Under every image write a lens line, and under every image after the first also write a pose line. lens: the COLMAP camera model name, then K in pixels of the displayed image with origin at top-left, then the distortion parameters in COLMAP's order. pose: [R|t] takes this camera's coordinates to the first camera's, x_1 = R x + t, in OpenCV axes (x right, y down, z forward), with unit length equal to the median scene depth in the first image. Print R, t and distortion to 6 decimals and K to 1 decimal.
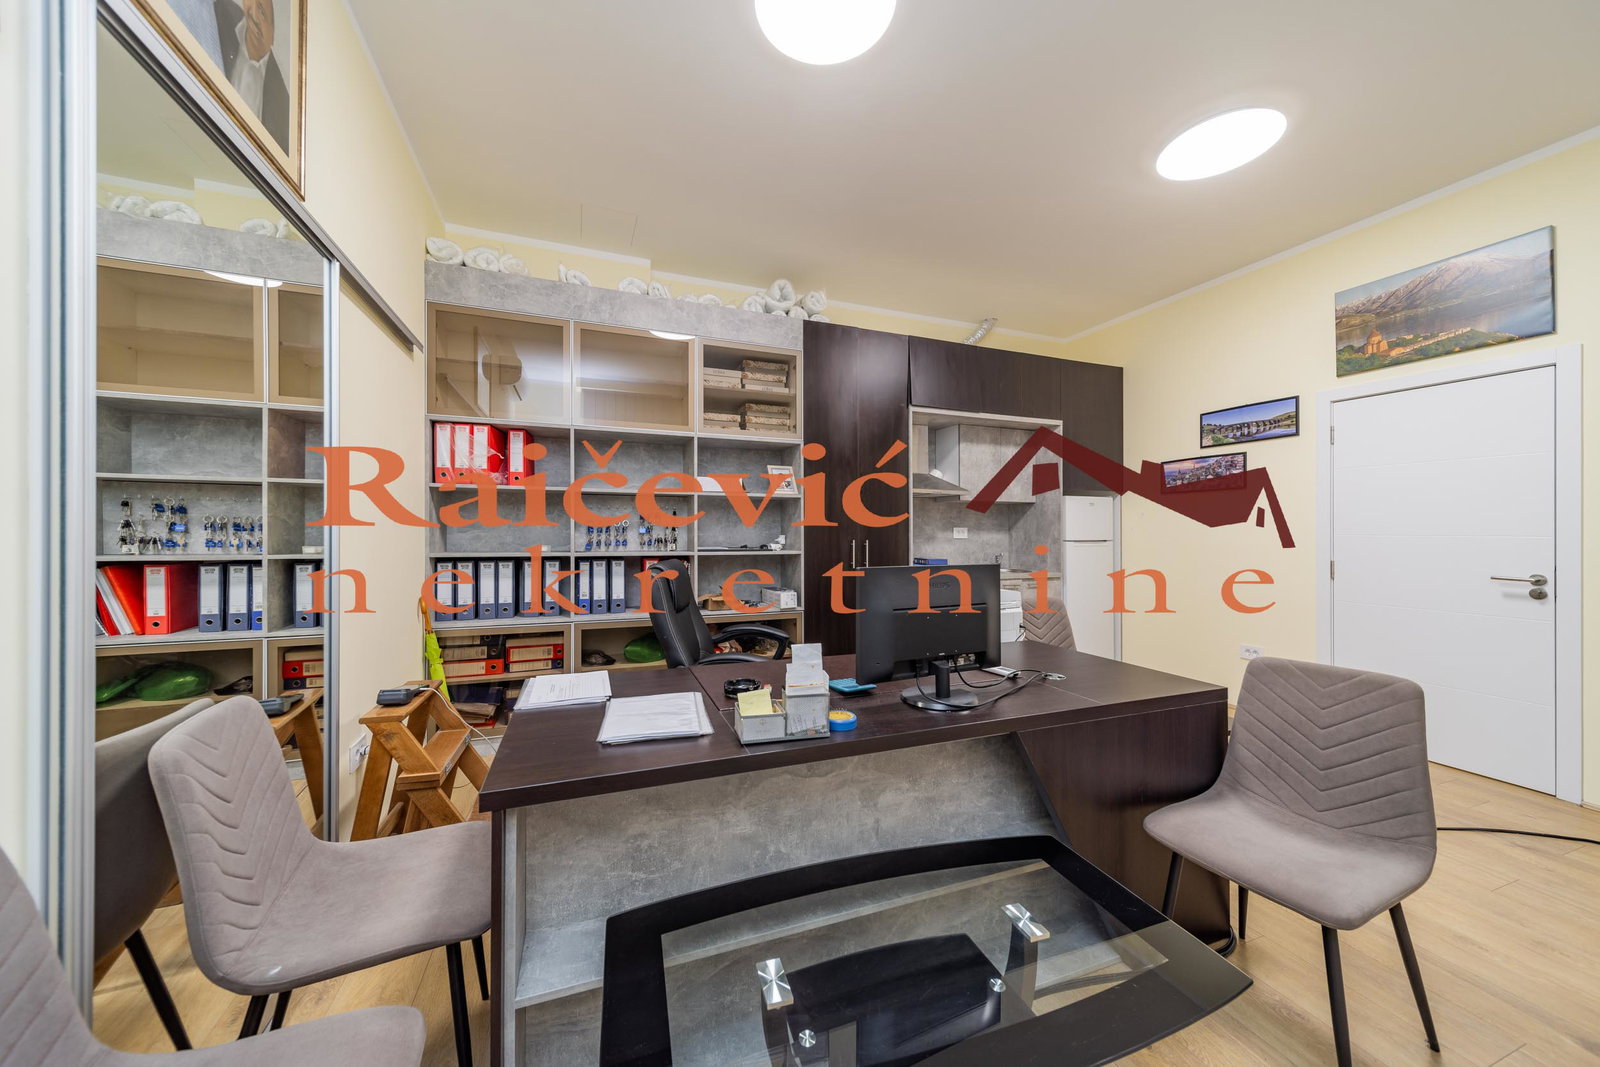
lens RADIAL K [[541.7, 0, 776.7], [0, 541.7, 526.1], [0, 0, 1]] dist [0.000005, -0.000001]
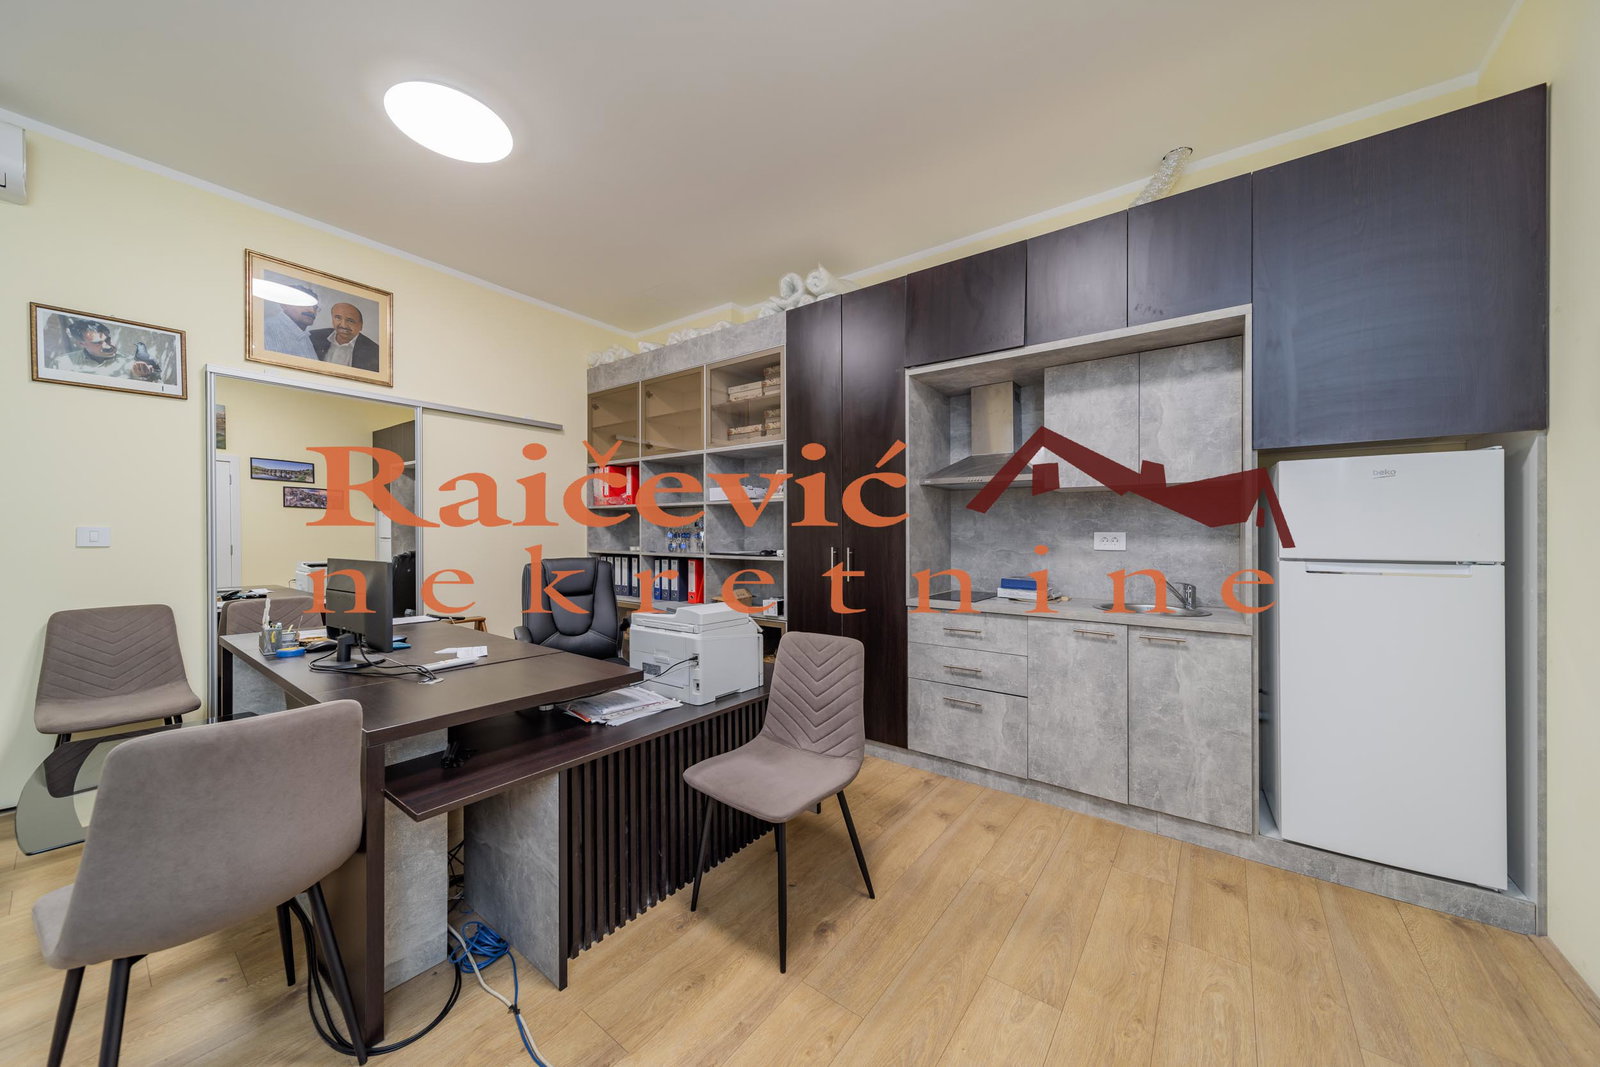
lens RADIAL K [[559.1, 0, 804.9], [0, 559.1, 546.9], [0, 0, 1]] dist [0.000830, 0.000010]
pose [[0.550315, 0.012848, -0.834858, 0.877652], [0.000275, 0.999879, 0.015569, 0.012311], [0.834957, -0.008798, 0.550245, 0.489468]]
